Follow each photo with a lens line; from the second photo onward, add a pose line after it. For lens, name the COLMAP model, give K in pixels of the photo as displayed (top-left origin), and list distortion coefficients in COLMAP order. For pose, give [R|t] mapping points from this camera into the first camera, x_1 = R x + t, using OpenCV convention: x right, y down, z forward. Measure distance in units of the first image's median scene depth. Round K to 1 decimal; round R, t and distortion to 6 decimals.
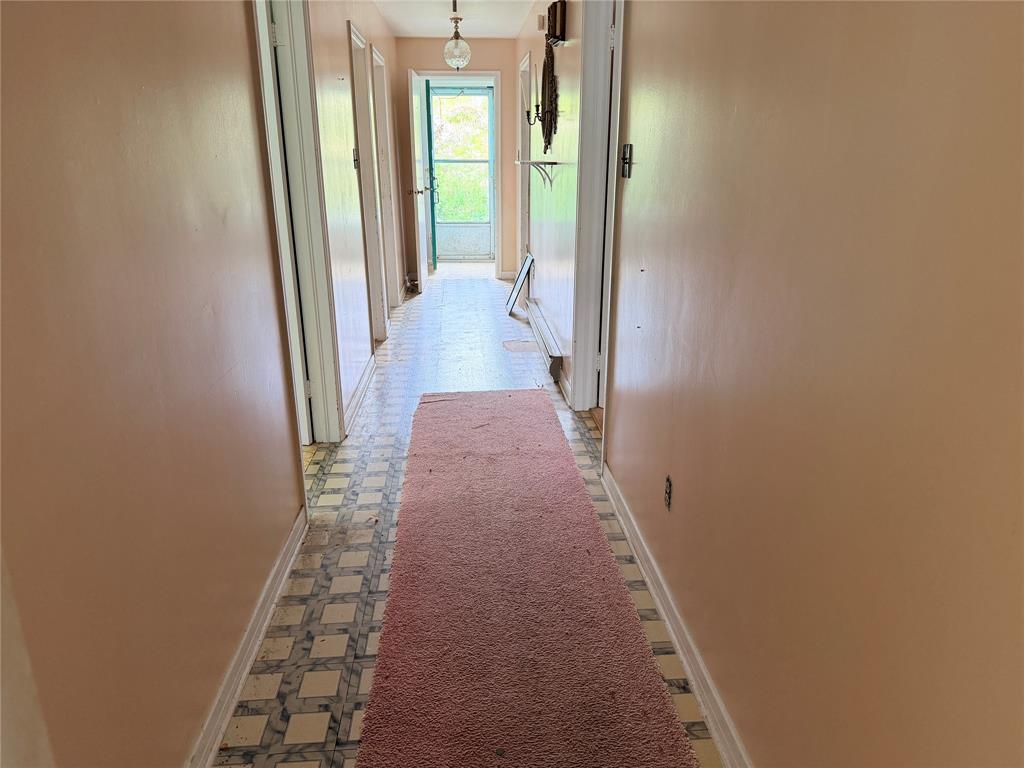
lens RADIAL K [[714.4, 0, 511.4], [0, 714.4, 389.3], [0, 0, 1]] dist [0.088609, -0.098861]
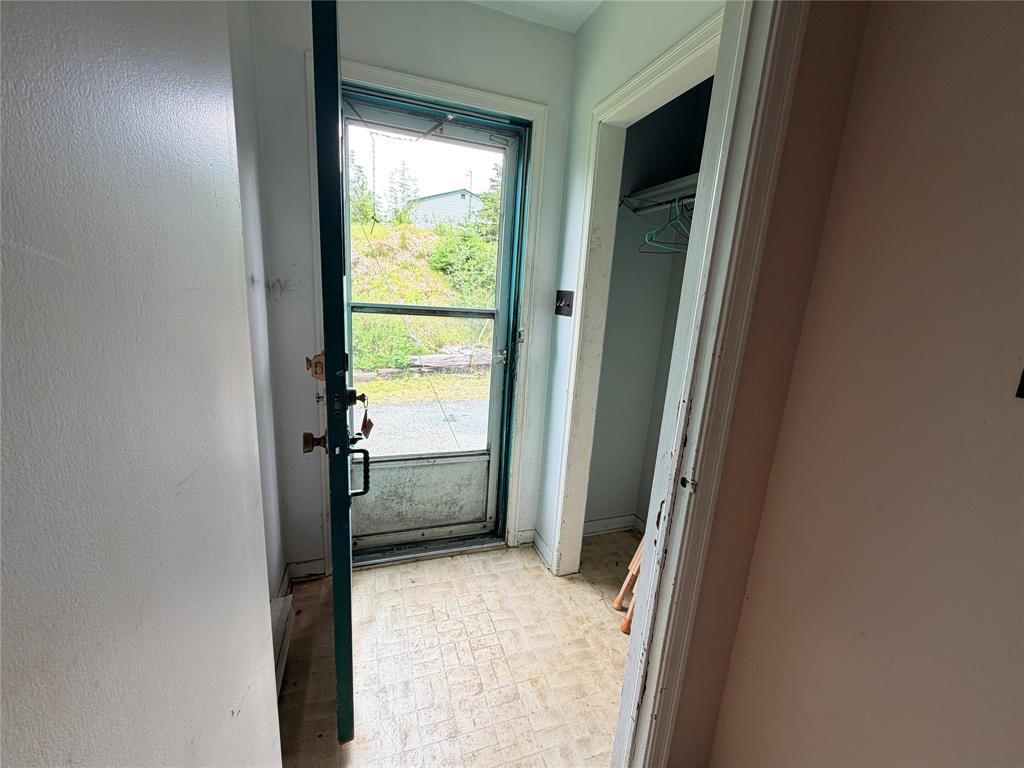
lens RADIAL K [[409.3, 0, 509.7], [0, 409.3, 379.4], [0, 0, 1]] dist [0.009597, -0.000052]
pose [[0.963087, 0.005669, 0.269129, -0.085060], [0.022556, 0.994563, -0.101667, -0.257117], [-0.268242, 0.103984, 0.957723, 0.784464]]
